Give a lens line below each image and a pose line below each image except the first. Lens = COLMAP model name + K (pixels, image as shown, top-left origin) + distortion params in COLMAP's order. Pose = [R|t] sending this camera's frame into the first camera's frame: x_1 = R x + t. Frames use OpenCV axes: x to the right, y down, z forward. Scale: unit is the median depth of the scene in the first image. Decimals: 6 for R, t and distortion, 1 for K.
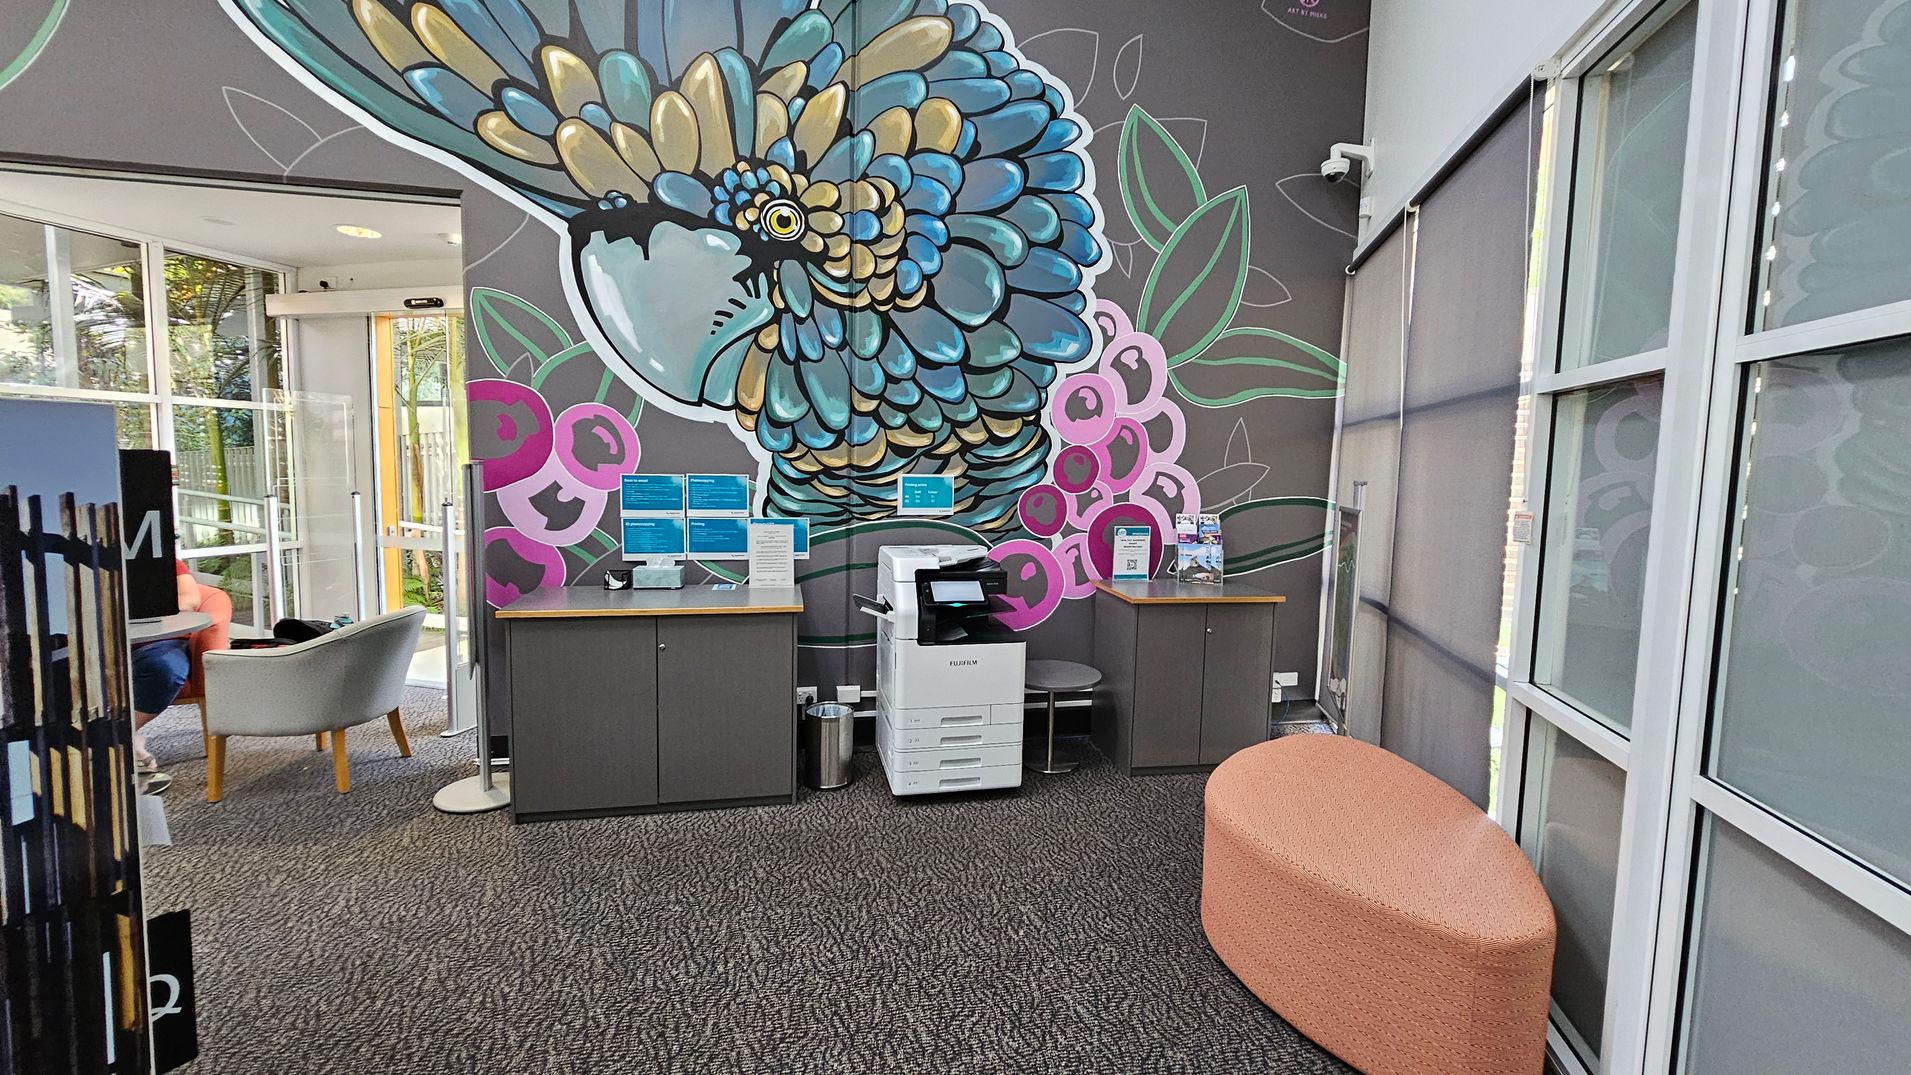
lens RADIAL K [[781.0, 0, 952.1], [0, 781.0, 528.3], [0, 0, 1]] dist [-0.001886, -0.000045]
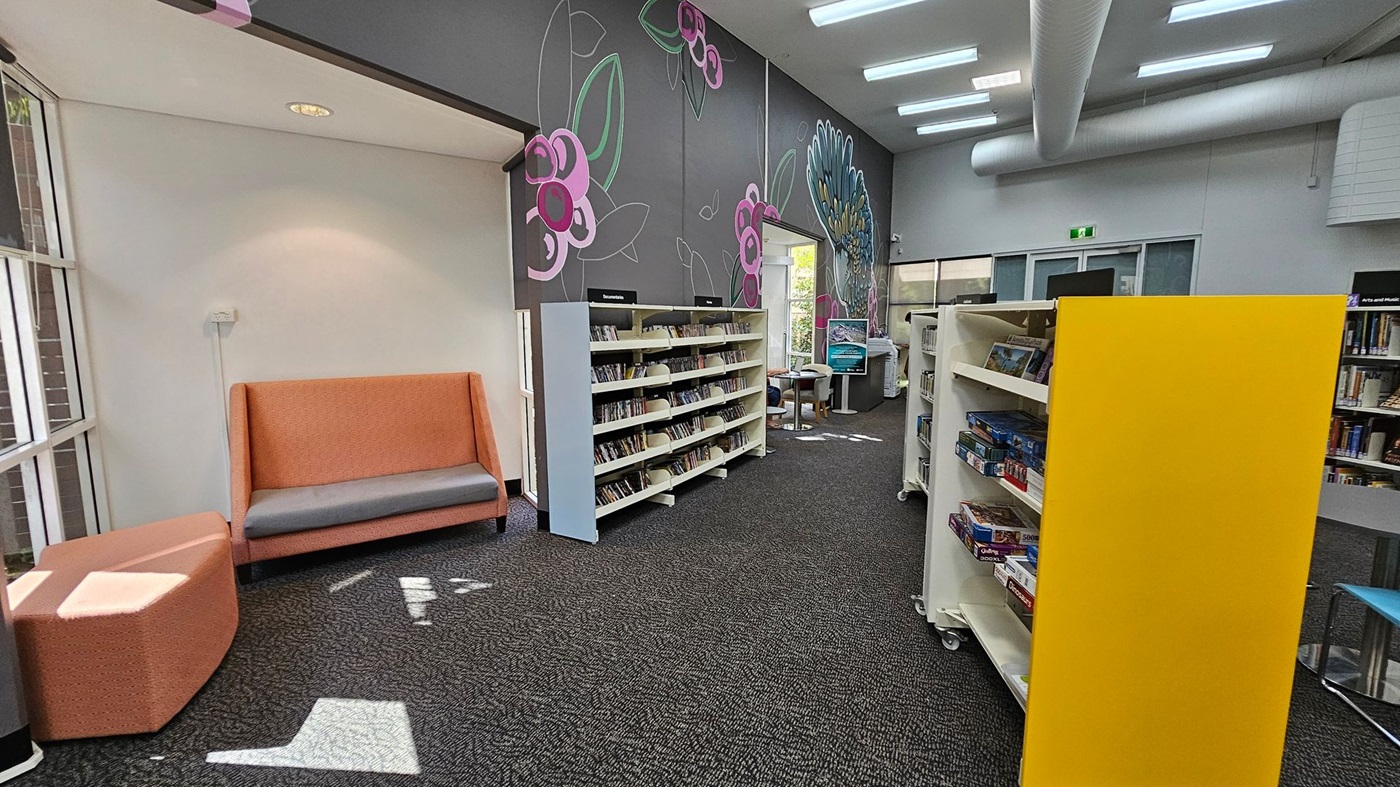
lens RADIAL K [[571.4, 0, 701.3], [0, 571.4, 391.5], [0, 0, 1]] dist [-0.002766, -0.000107]
pose [[0.655967, -0.119052, 0.745341, -2.613014], [0.076105, 0.992882, 0.091612, -0.037099], [-0.750943, -0.003371, 0.660358, -0.204054]]
